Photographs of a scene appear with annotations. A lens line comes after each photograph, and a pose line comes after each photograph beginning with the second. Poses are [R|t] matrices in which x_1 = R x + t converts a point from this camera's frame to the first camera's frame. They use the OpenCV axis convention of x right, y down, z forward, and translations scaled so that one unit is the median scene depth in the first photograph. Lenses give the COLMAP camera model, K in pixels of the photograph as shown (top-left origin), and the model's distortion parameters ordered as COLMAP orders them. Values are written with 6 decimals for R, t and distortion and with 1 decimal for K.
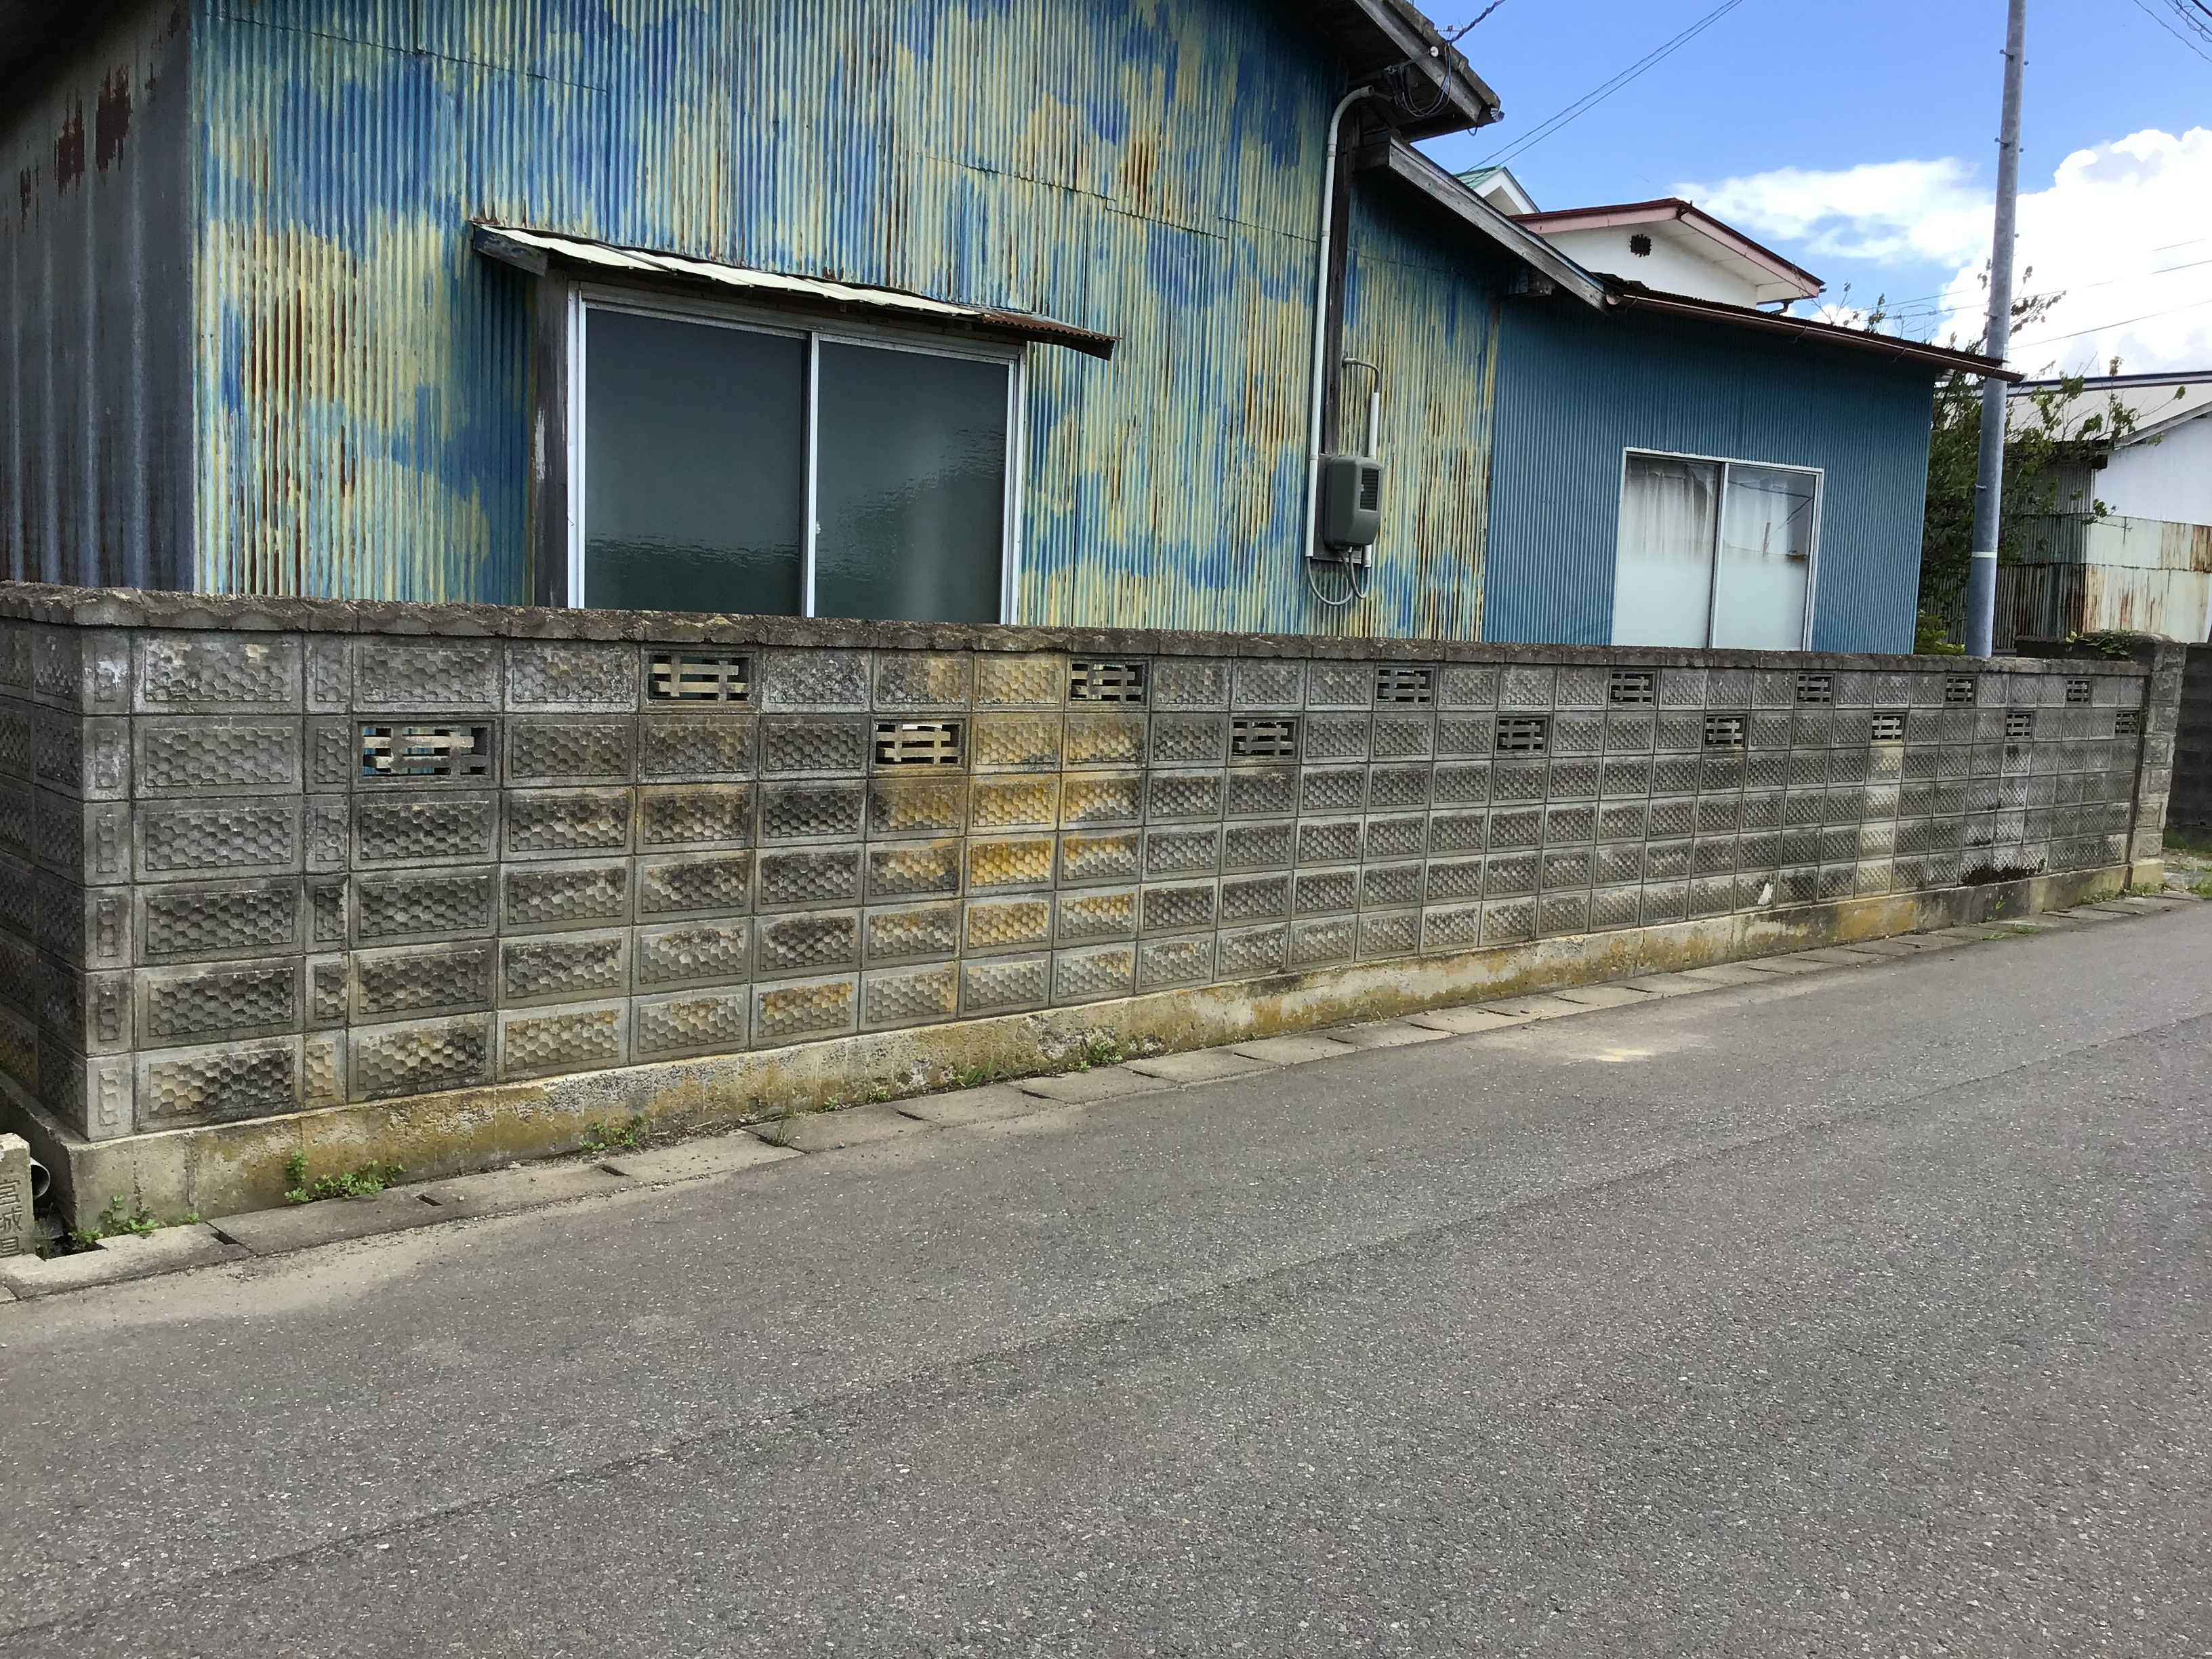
lens RADIAL K [[2049.3, 0, 1116.0], [0, 2049.3, 838.2], [0, 0, 1]] dist [0.041572, 0.000000]
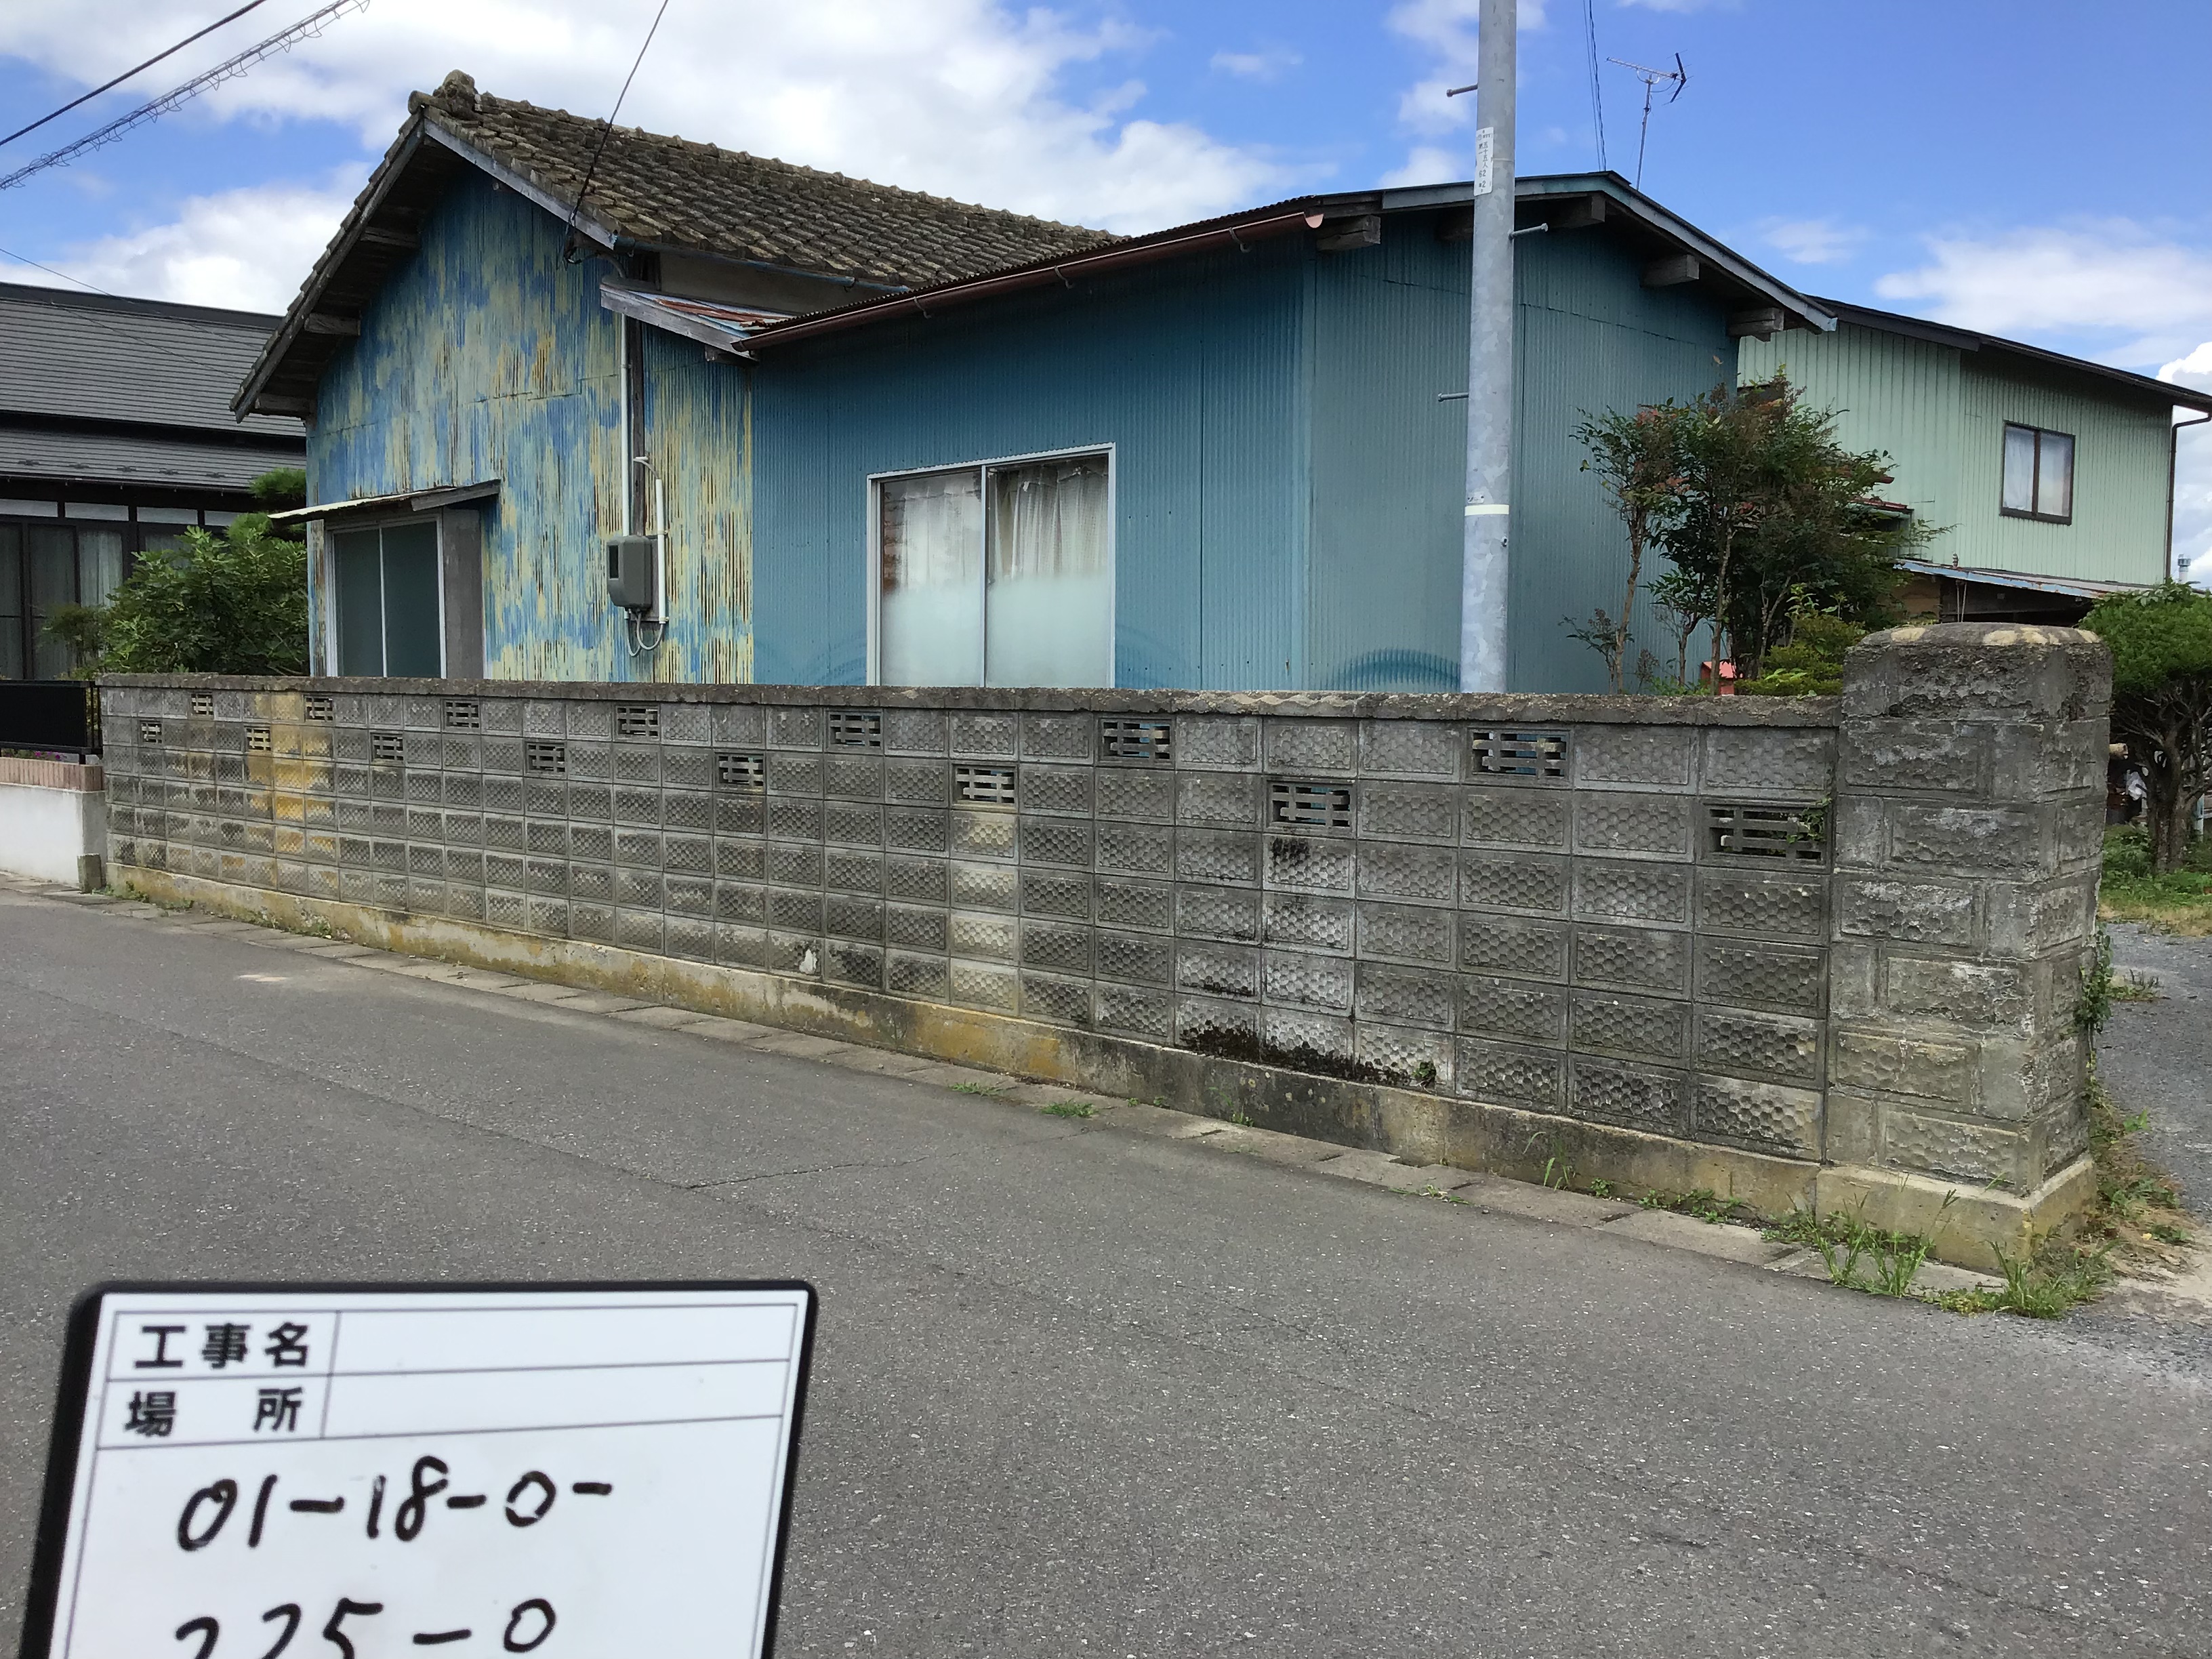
lens RADIAL K [[2049.3, 0, 1102.1], [0, 2049.3, 831.7], [0, 0, 1]] dist [0.041572, 0.000000]
pose [[0.056209, 0.038859, -0.997663, 1.290573], [-0.111730, 0.993211, 0.032391, -0.076159], [0.992148, 0.109648, 0.060169, 1.152825]]
